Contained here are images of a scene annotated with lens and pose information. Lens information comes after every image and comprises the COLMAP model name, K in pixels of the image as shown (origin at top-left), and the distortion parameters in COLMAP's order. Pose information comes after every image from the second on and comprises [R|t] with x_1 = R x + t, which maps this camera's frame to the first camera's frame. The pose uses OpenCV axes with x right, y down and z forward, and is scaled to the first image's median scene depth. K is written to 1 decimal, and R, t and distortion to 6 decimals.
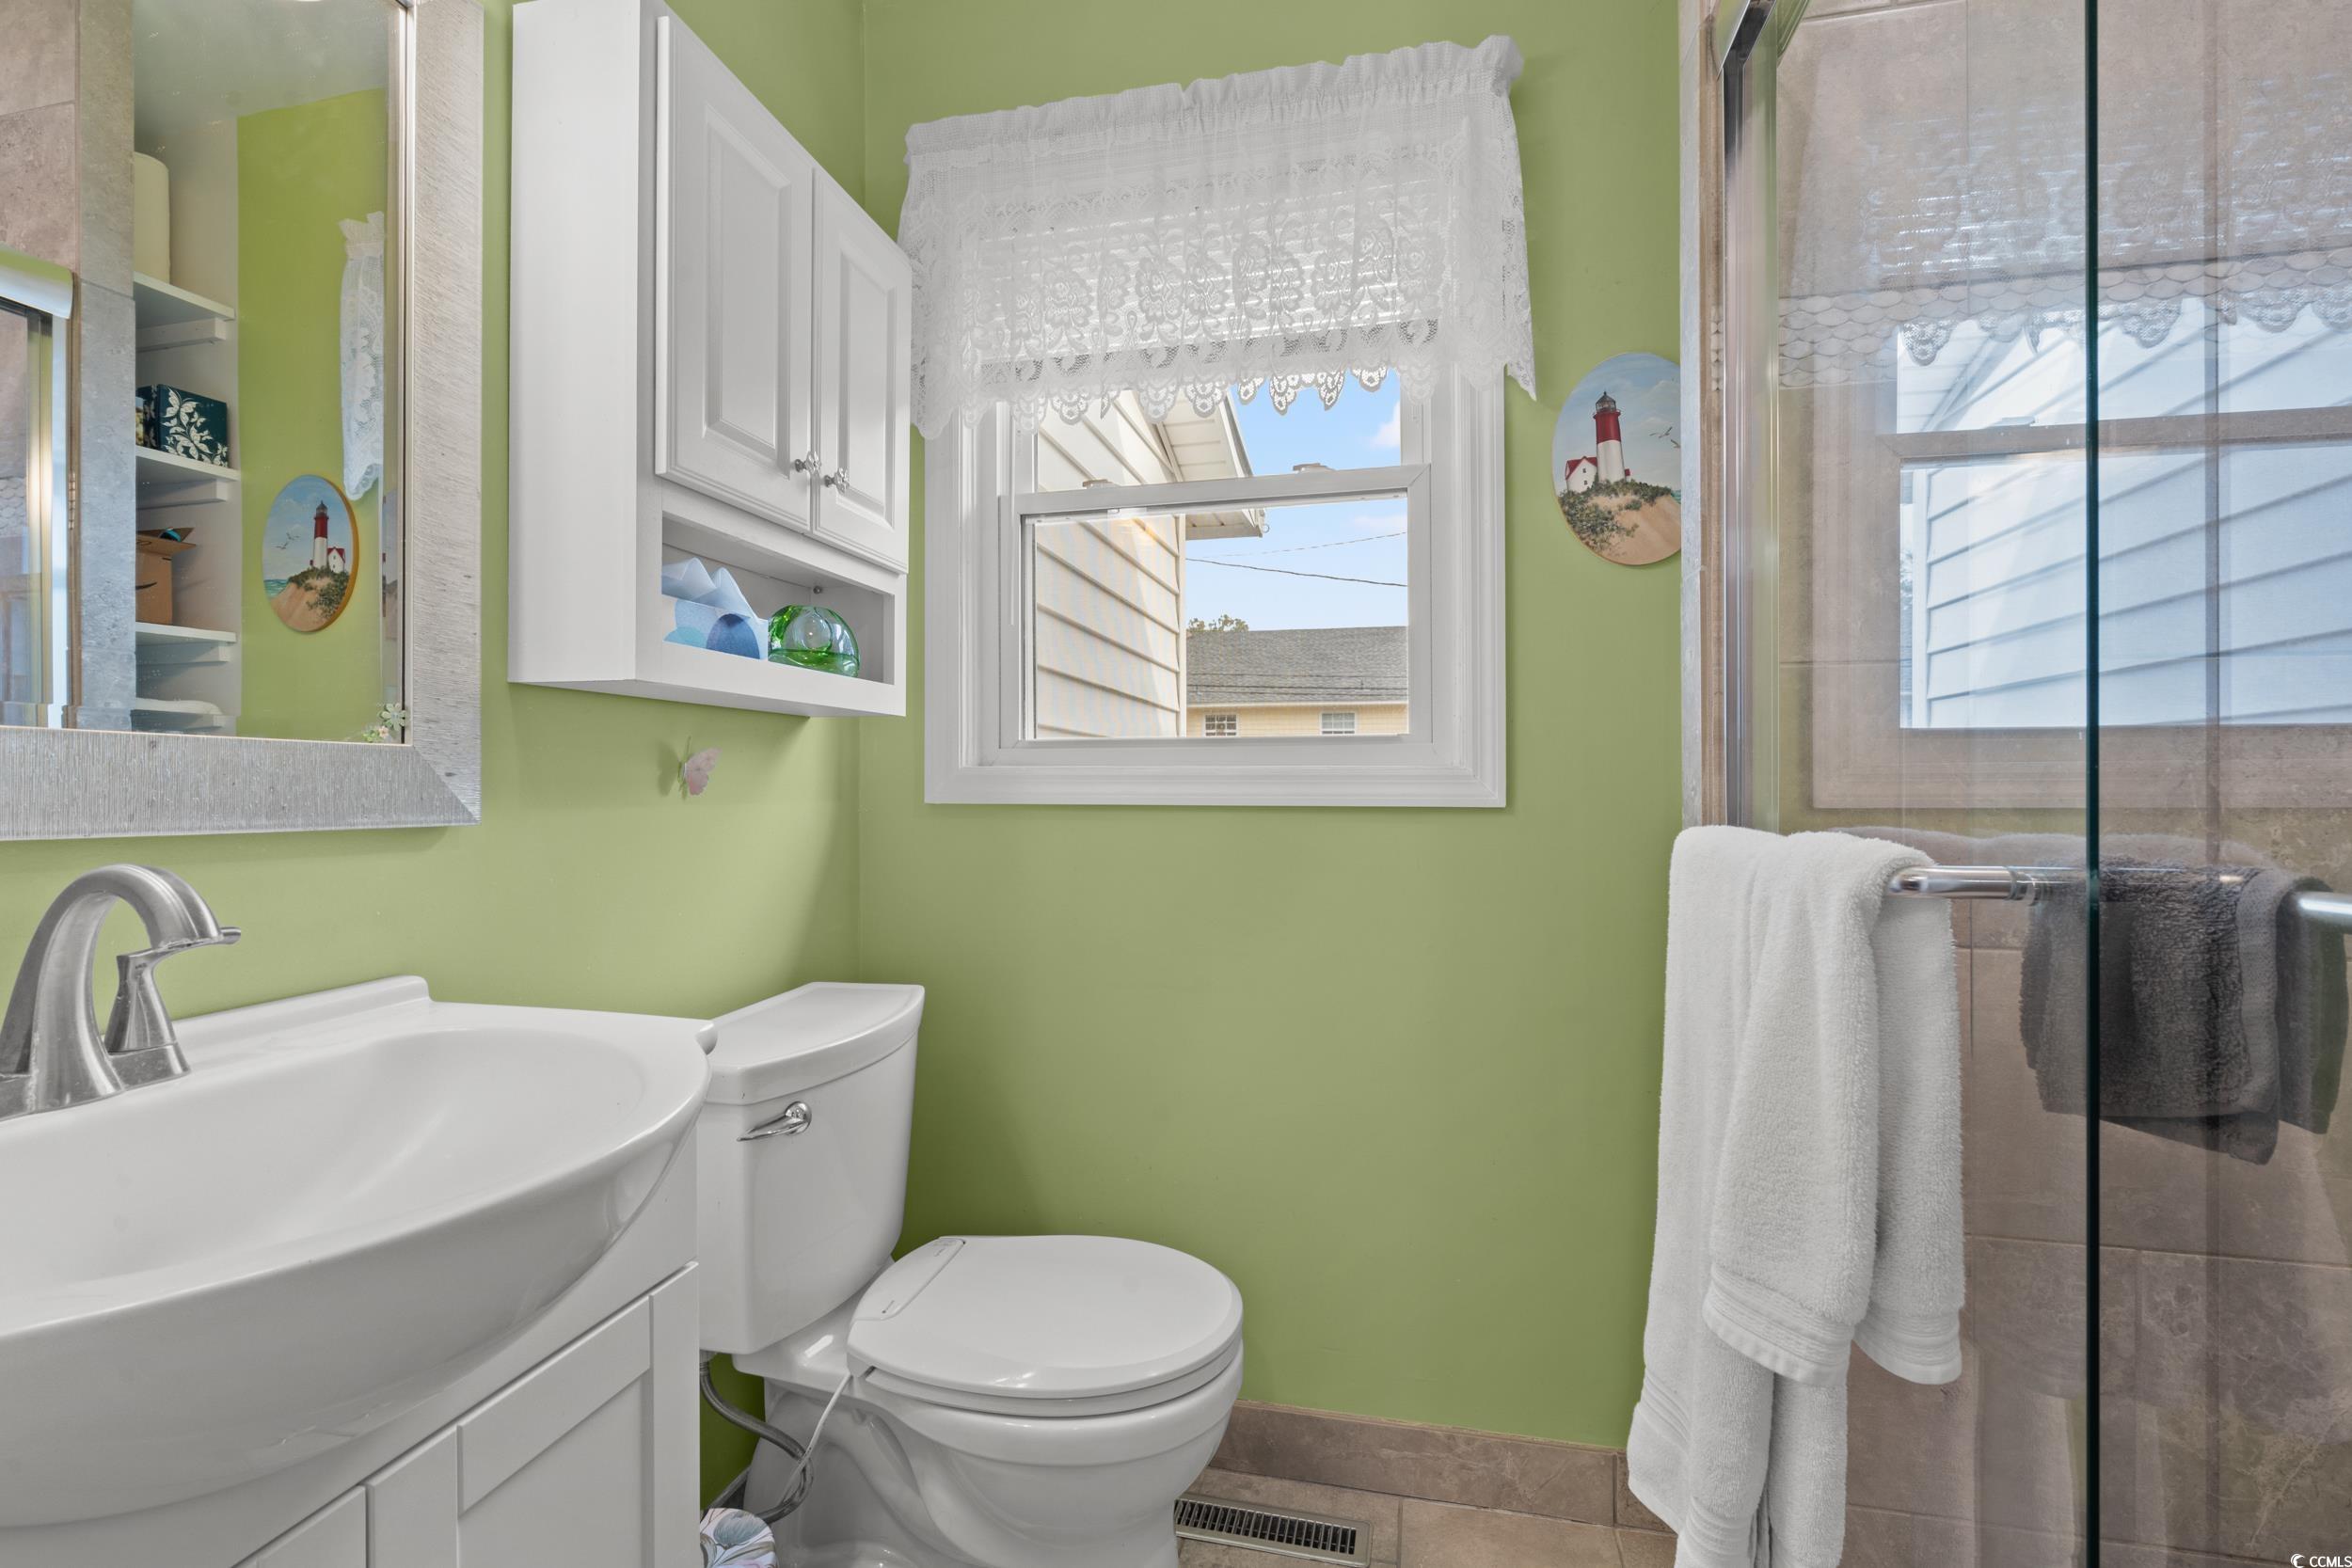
lens RADIAL K [[1074.7, 0, 1165.8], [0, 1074.7, 790.8], [0, 0, 1]] dist [-0.001539, 0.000246]
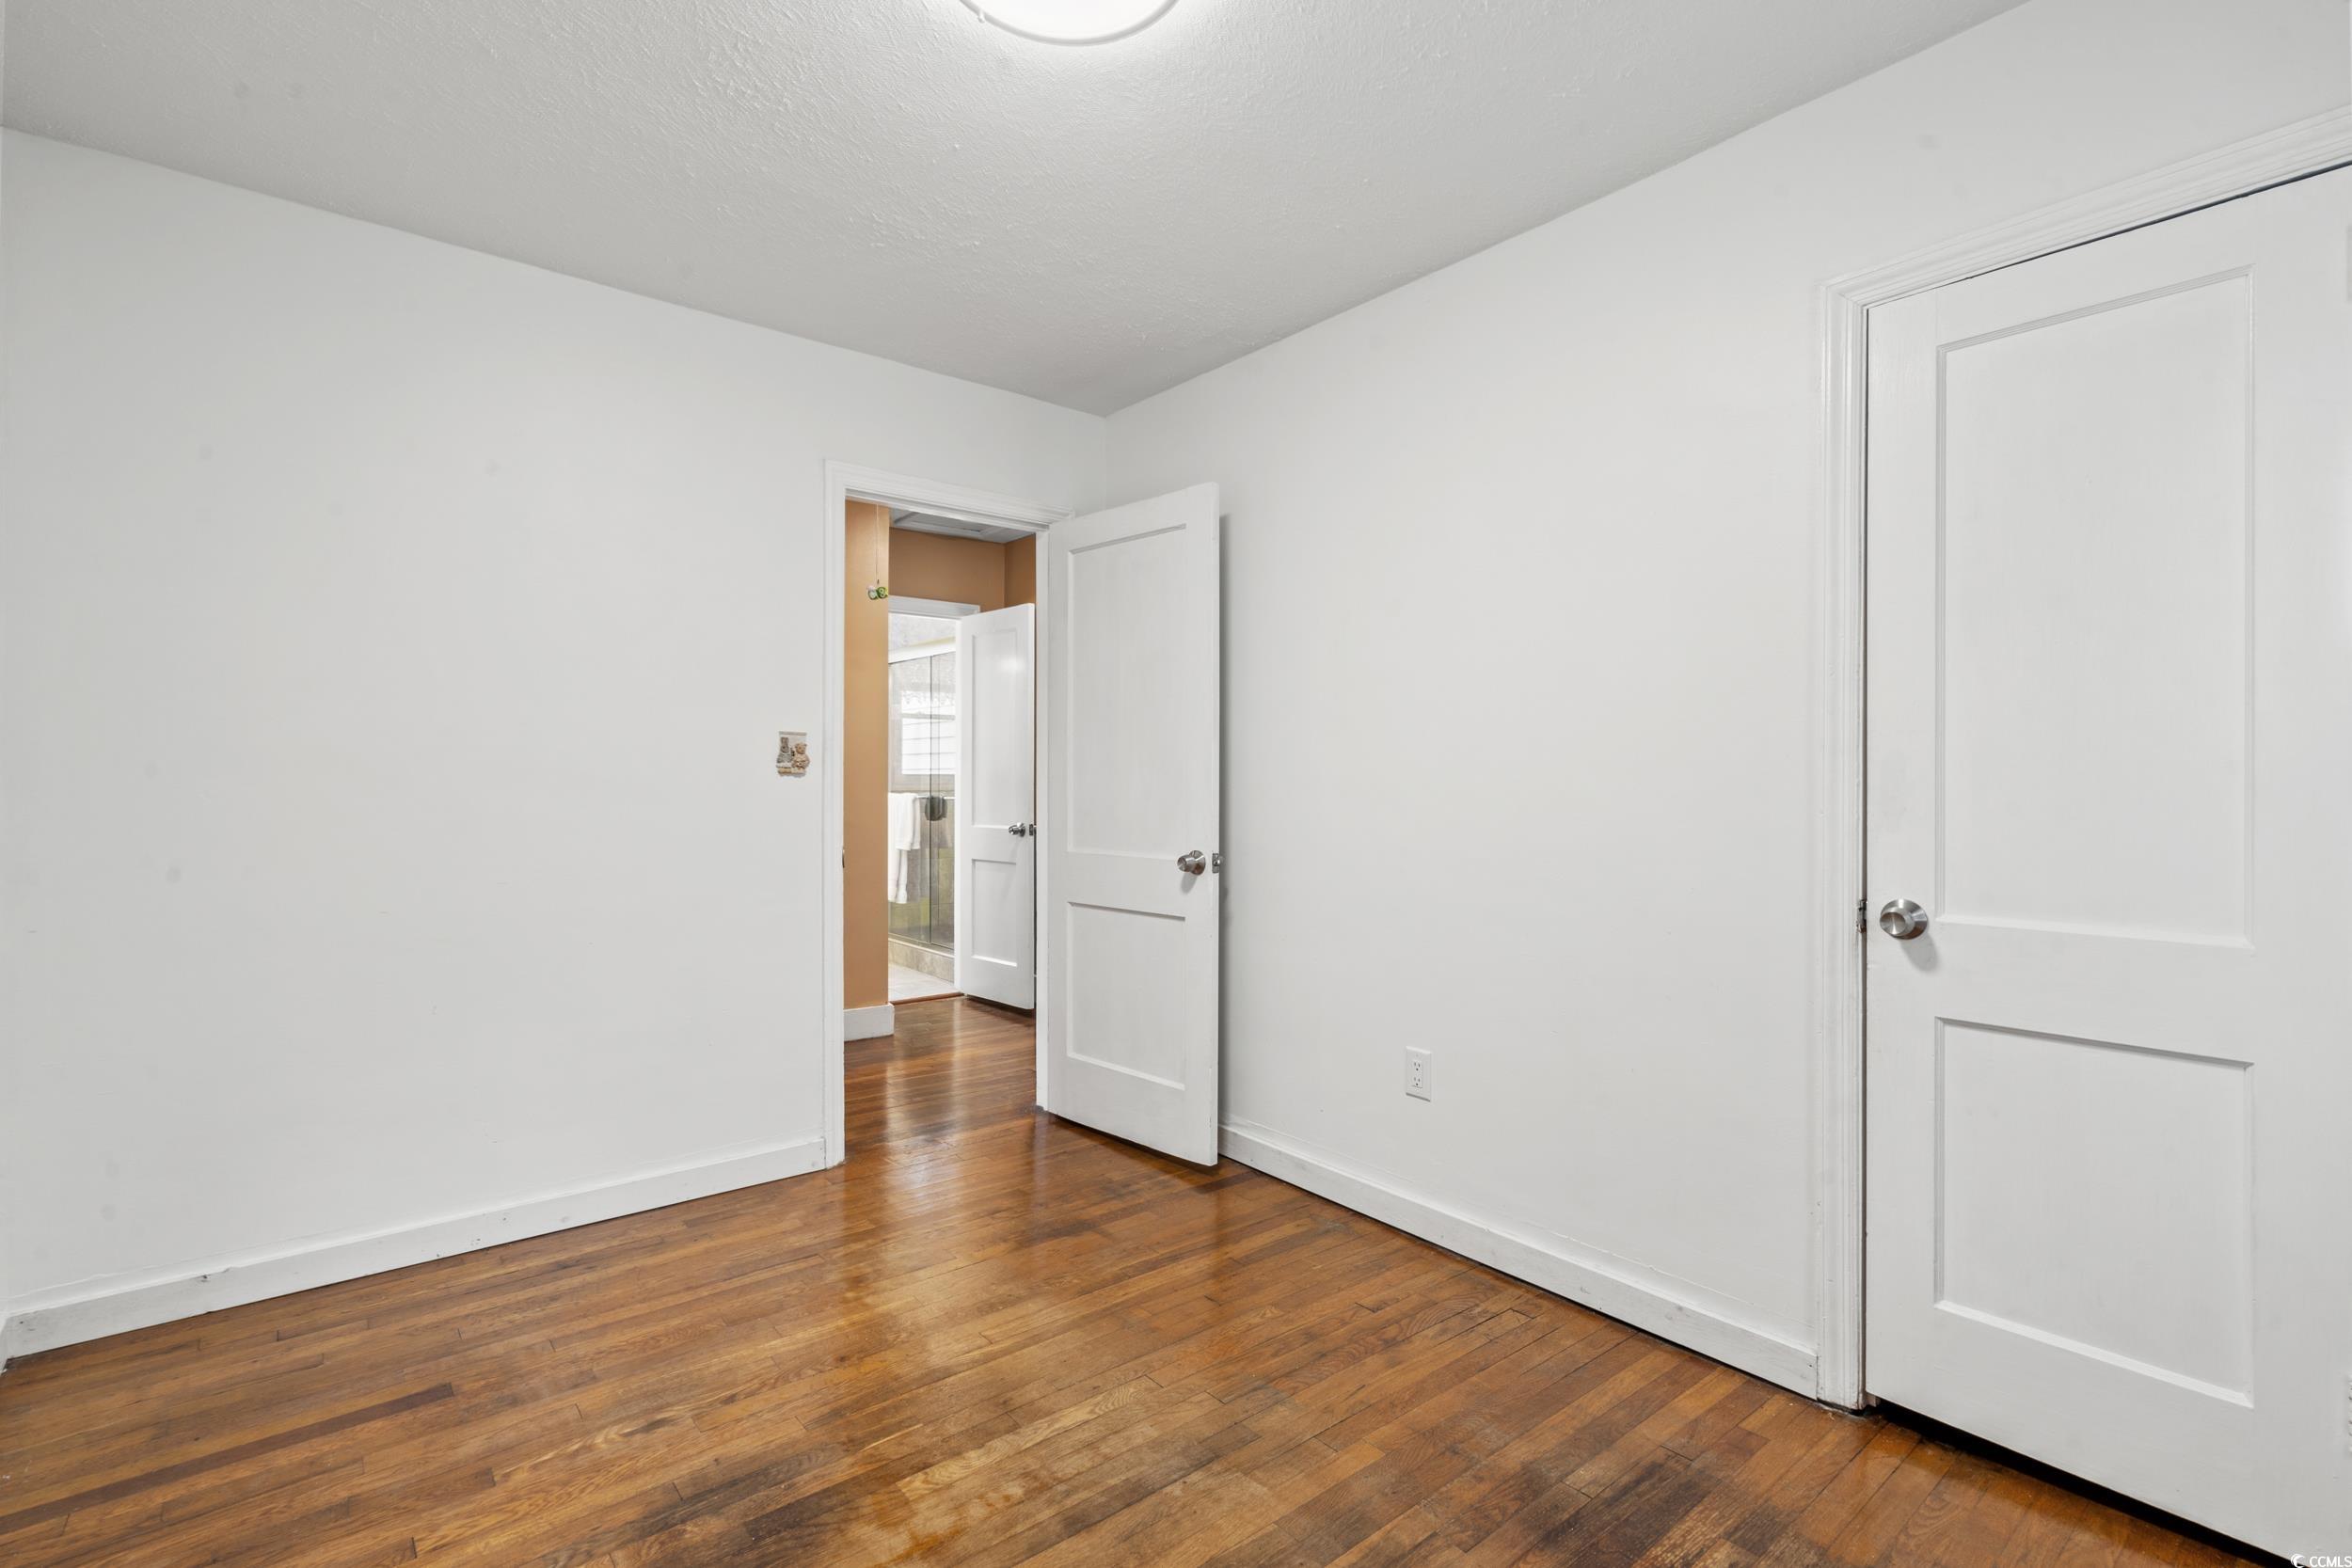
lens RADIAL K [[1057.1, 0, 1132.4], [0, 1057.1, 779.2], [0, 0, 1]] dist [-0.001616, -0.000337]
pose [[0.622476, 0.002887, 0.782634, -5.491584], [-0.004019, 0.999992, -0.000492, -0.087070], [-0.782629, -0.002839, 0.622482, -6.392029]]
